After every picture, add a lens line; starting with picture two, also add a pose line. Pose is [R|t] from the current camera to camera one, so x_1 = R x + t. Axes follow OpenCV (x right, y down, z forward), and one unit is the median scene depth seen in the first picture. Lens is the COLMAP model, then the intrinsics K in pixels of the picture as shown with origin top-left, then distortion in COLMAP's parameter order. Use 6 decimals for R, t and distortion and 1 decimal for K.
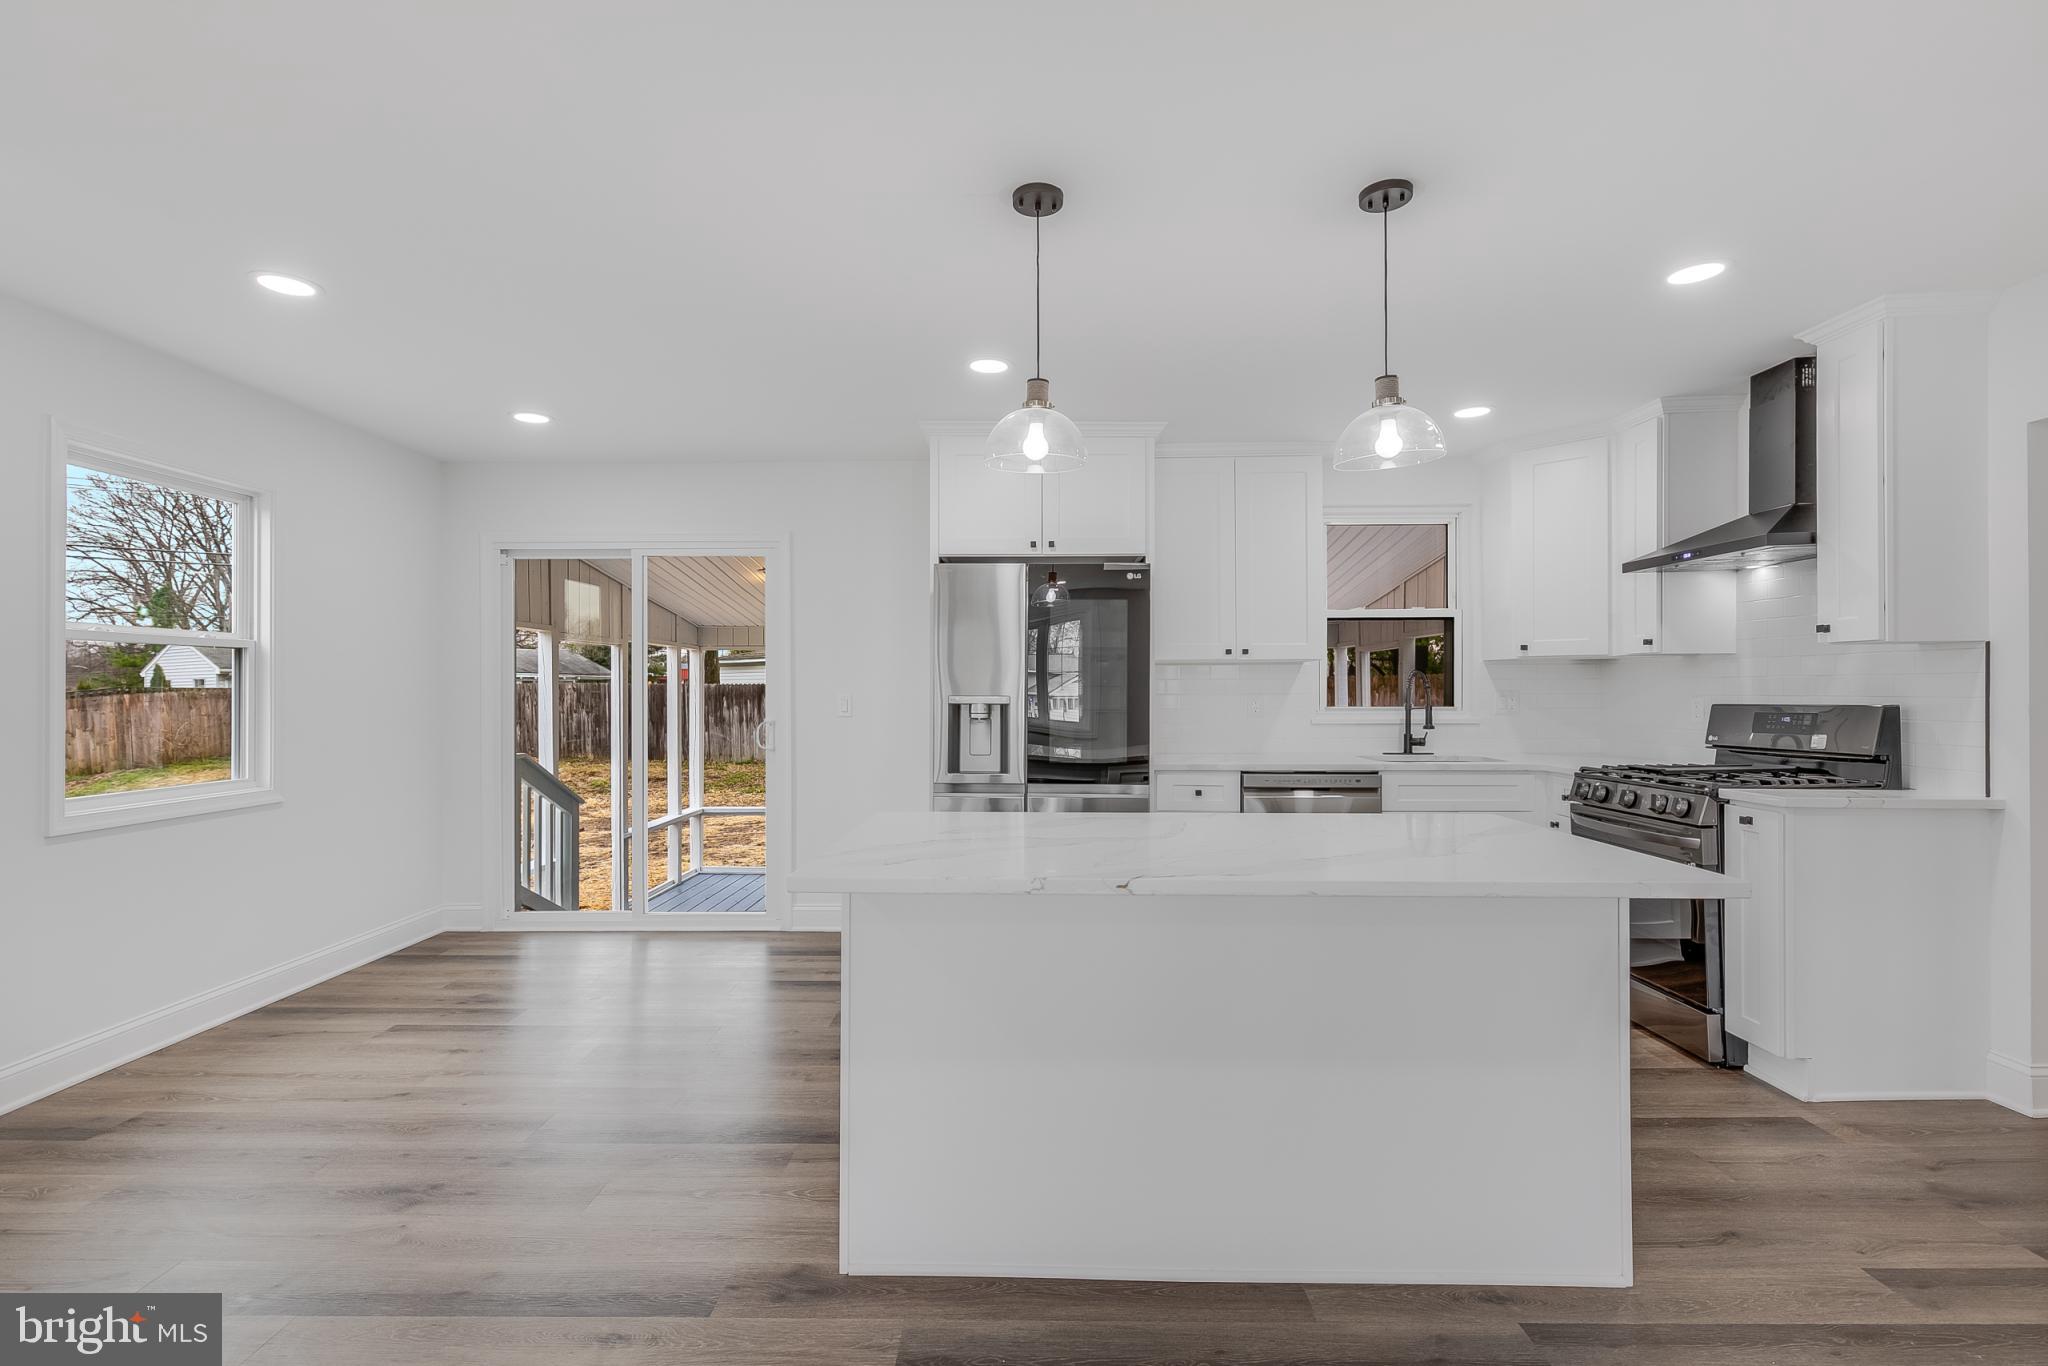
lens RADIAL K [[924.5, 0, 1021.6], [0, 924.5, 685.6], [0, 0, 1]] dist [0.007767, -0.000929]
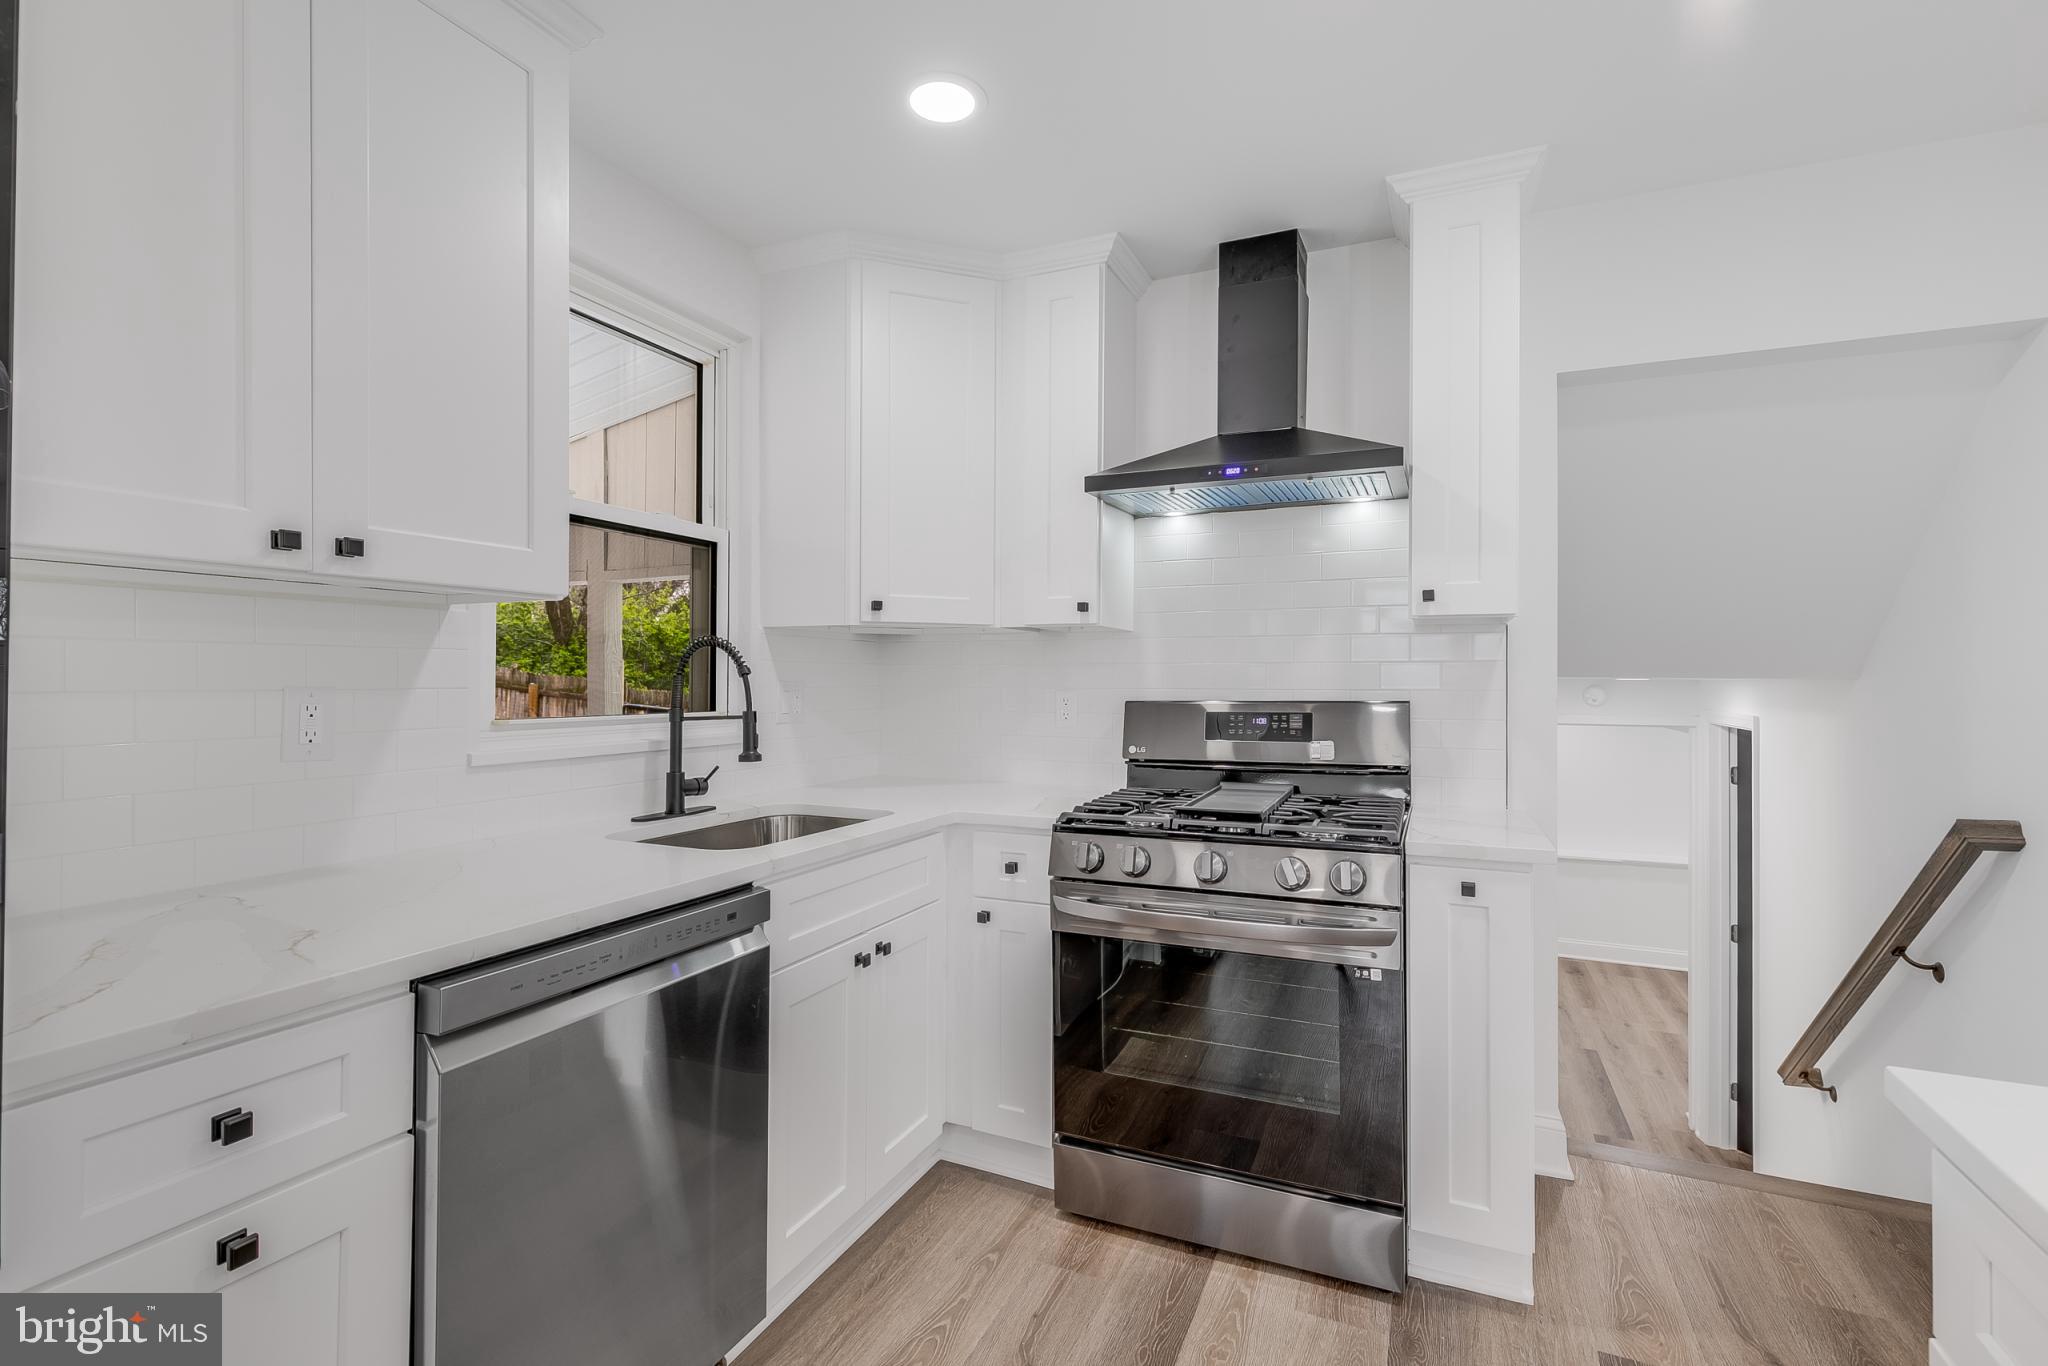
lens RADIAL K [[932.9, 0, 1018.4], [0, 932.9, 676.0], [0, 0, 1]] dist [0.002262, -0.000034]
pose [[0.400290, 0.008365, 0.916350, 0.061766], [-0.006972, 0.999957, -0.006083, 0.005563], [-0.916362, -0.003953, 0.400331, 0.787667]]
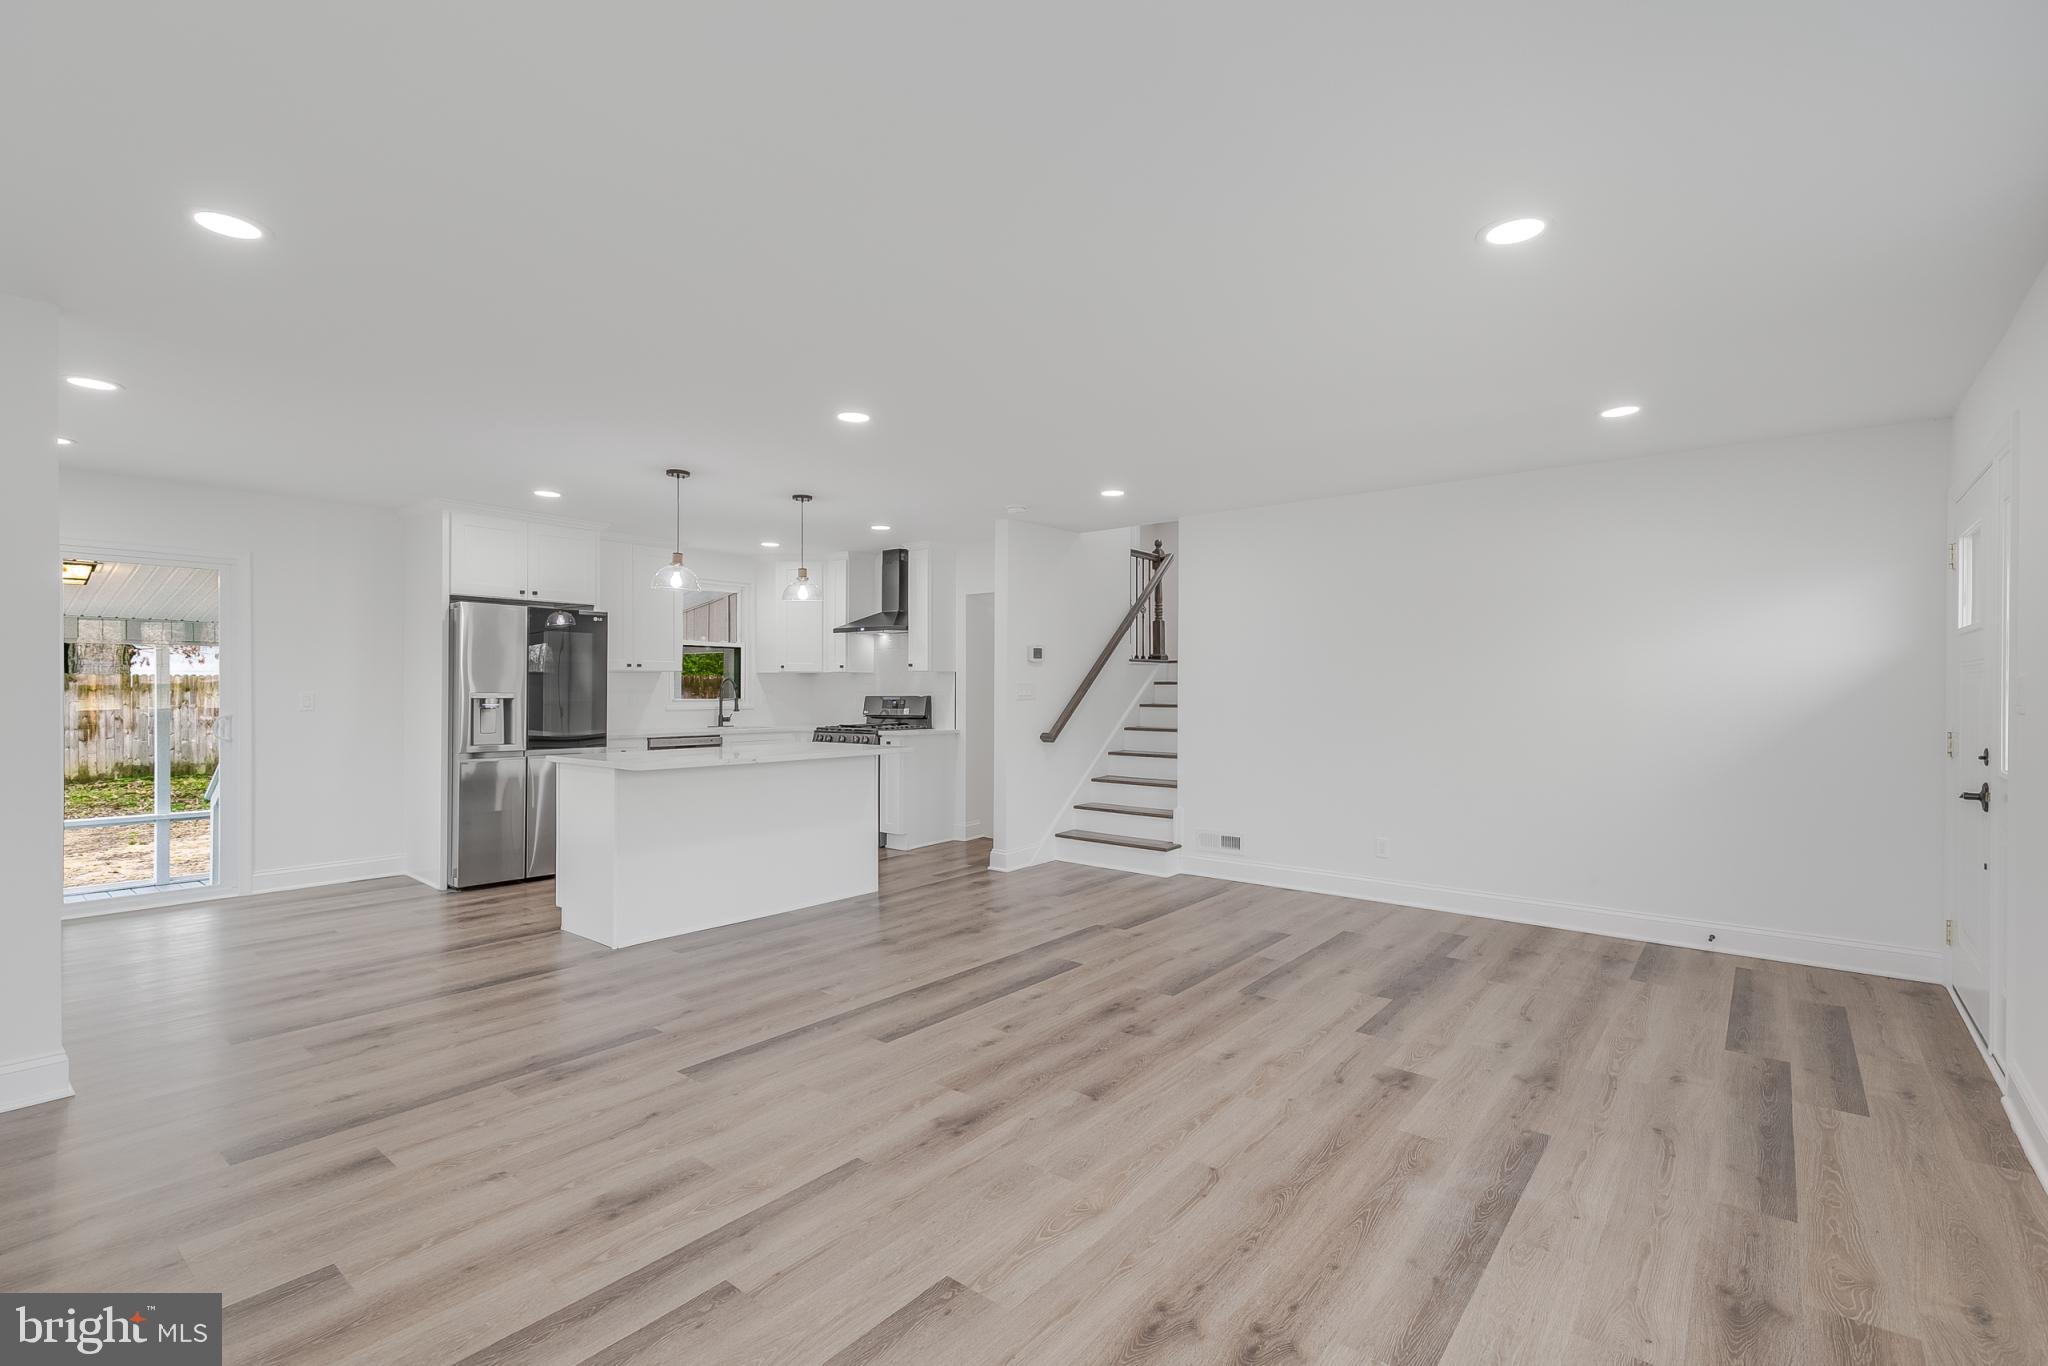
lens RADIAL K [[924.5, 0, 1021.6], [0, 924.5, 685.6], [0, 0, 1]] dist [0.007767, -0.000929]
pose [[0.621986, 0.005504, 0.783009, -0.700984], [-0.007128, 0.999974, -0.001366, -0.004515], [-0.782996, -0.004732, 0.622009, -0.609120]]
